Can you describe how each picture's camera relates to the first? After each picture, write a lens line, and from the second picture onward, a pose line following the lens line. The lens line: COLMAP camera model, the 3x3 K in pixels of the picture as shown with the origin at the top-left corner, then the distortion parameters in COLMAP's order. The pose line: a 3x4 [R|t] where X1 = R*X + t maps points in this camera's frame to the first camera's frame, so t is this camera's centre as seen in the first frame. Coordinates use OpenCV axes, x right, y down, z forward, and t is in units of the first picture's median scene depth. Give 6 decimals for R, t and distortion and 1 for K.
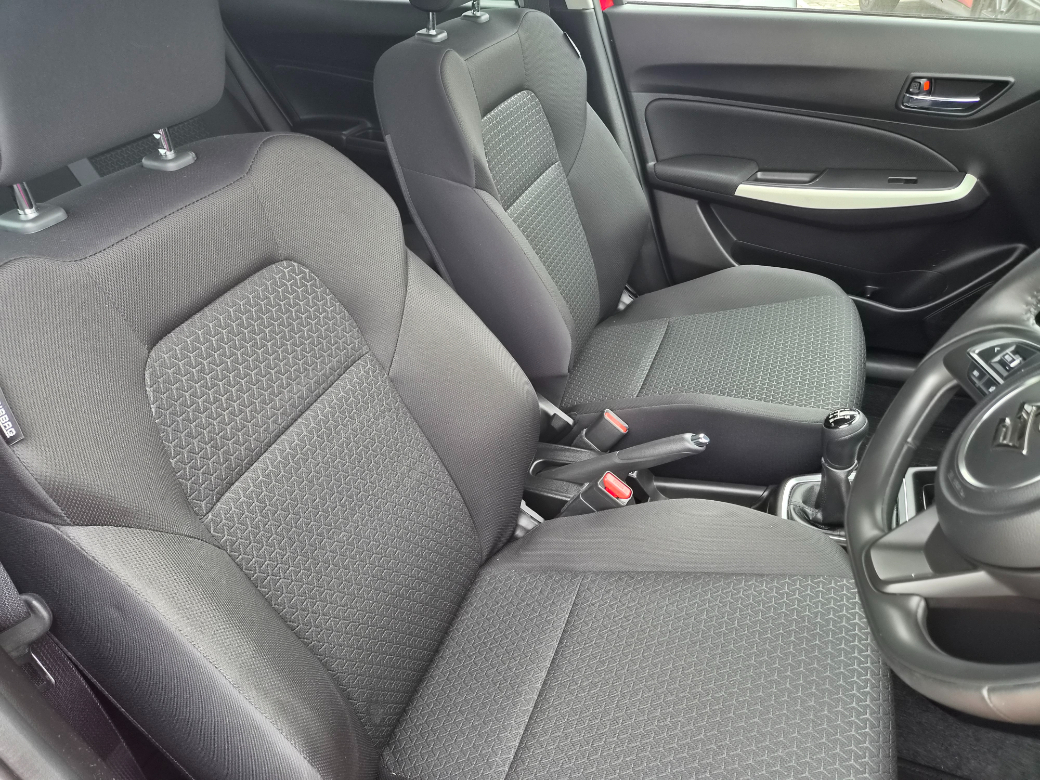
lens RADIAL K [[694.7, 0, 504.0], [0, 694.7, 386.8], [0, 0, 1]] dist [0.061898, -0.049170]
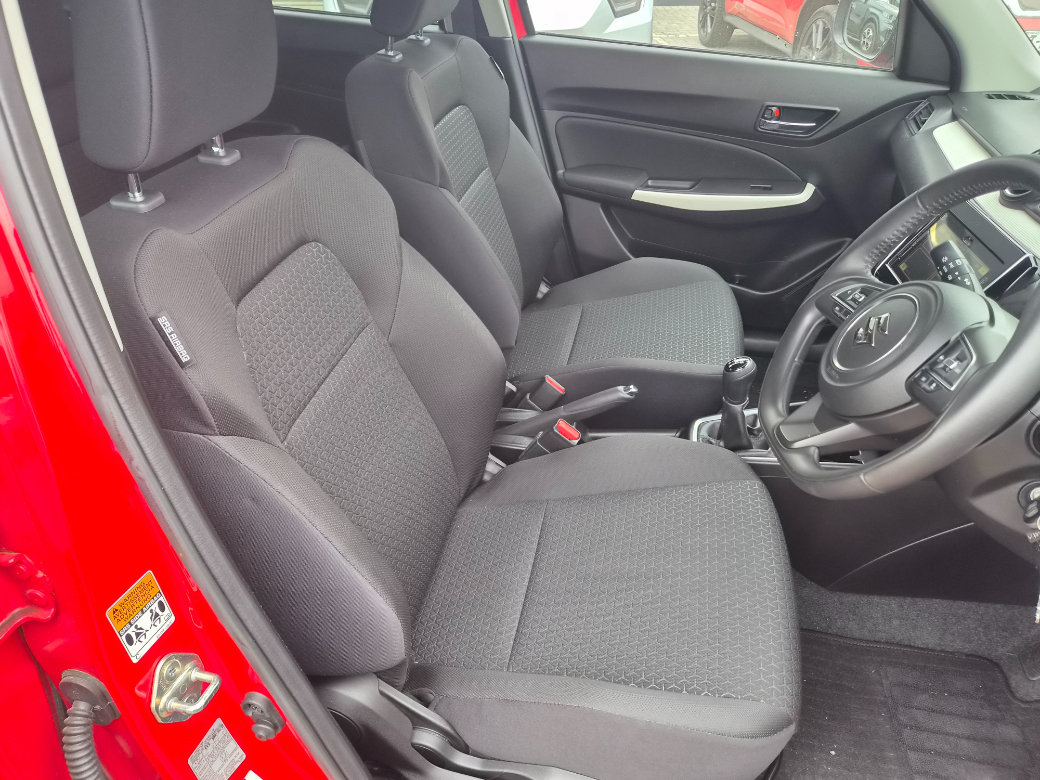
lens RADIAL K [[694.7, 0, 504.0], [0, 694.7, 386.8], [0, 0, 1]] dist [0.061898, -0.049170]
pose [[0.982648, -0.039877, 0.181141, -0.157053], [0.042509, 0.999039, -0.010670, 0.069324], [-0.180541, 0.018185, 0.983399, -0.172814]]
